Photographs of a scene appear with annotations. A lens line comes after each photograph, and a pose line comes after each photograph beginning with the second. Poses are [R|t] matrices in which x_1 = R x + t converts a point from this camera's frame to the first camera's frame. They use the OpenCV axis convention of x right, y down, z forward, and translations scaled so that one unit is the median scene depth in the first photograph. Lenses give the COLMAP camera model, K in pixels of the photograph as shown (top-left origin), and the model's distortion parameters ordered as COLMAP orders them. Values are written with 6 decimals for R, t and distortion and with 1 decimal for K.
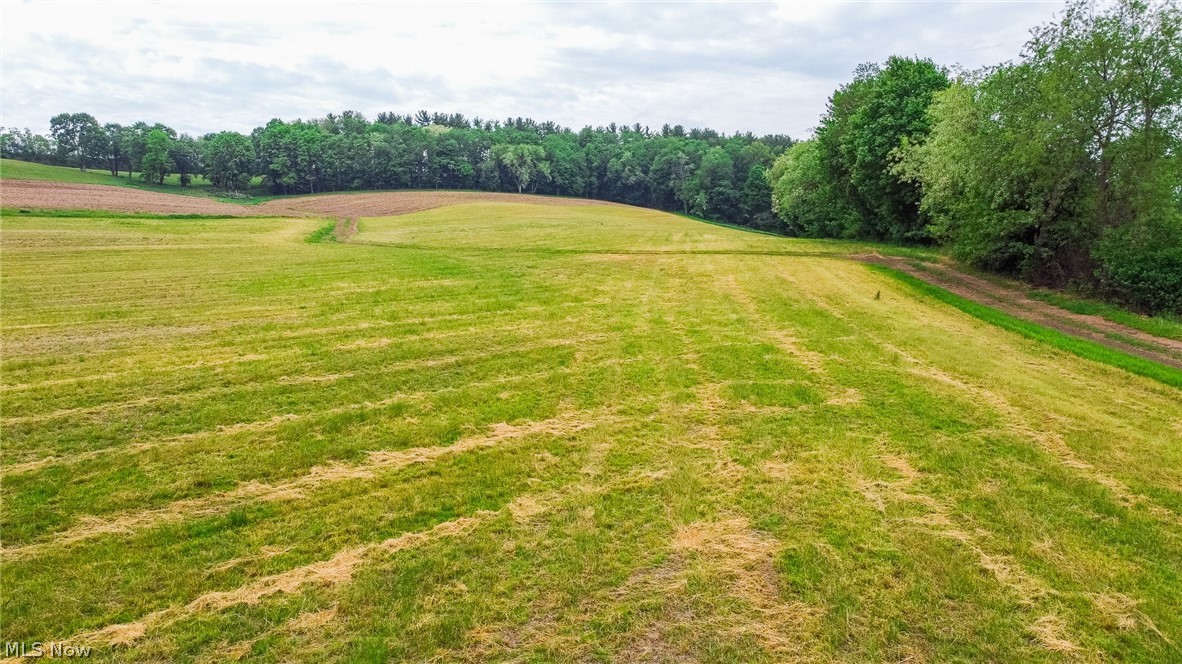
lens RADIAL K [[893.5, 0, 596.9], [0, 893.5, 328.9], [0, 0, 1]] dist [-0.000204, -0.004484]
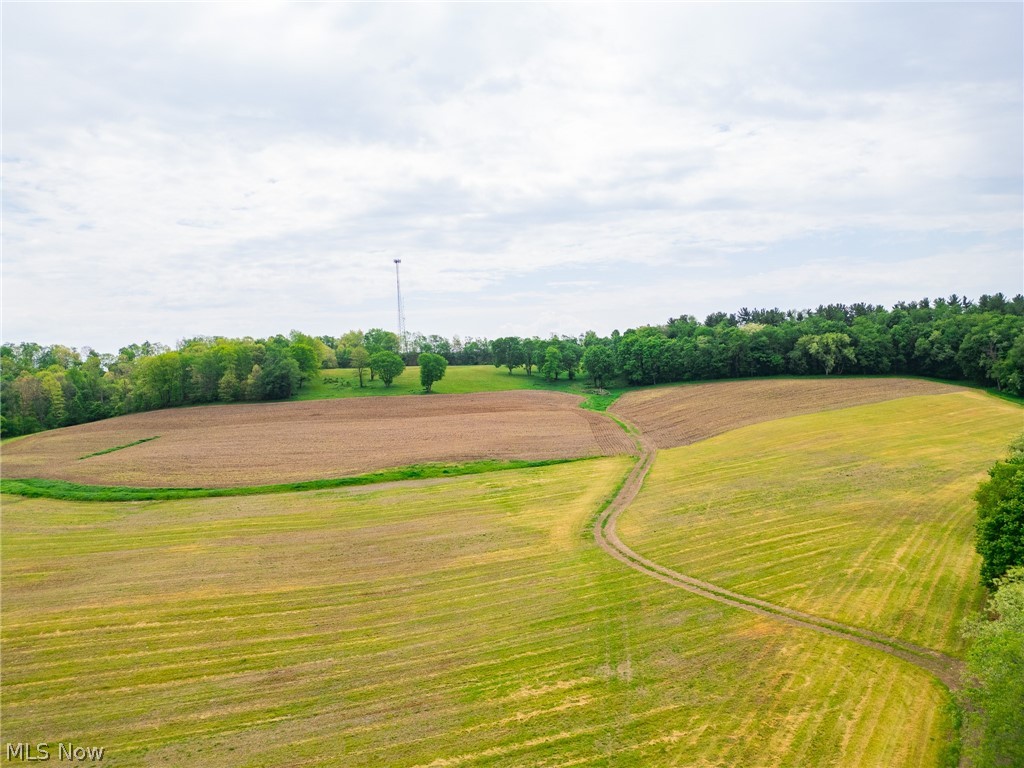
lens RADIAL K [[712.1, 0, 511.3], [0, 712.1, 382.2], [0, 0, 1]] dist [0.065478, -0.058670]
pose [[0.847901, -0.030938, -0.529251, 0.065371], [-0.002487, 0.998053, -0.062328, -0.085548], [0.530148, 0.054164, 0.846173, -0.022934]]
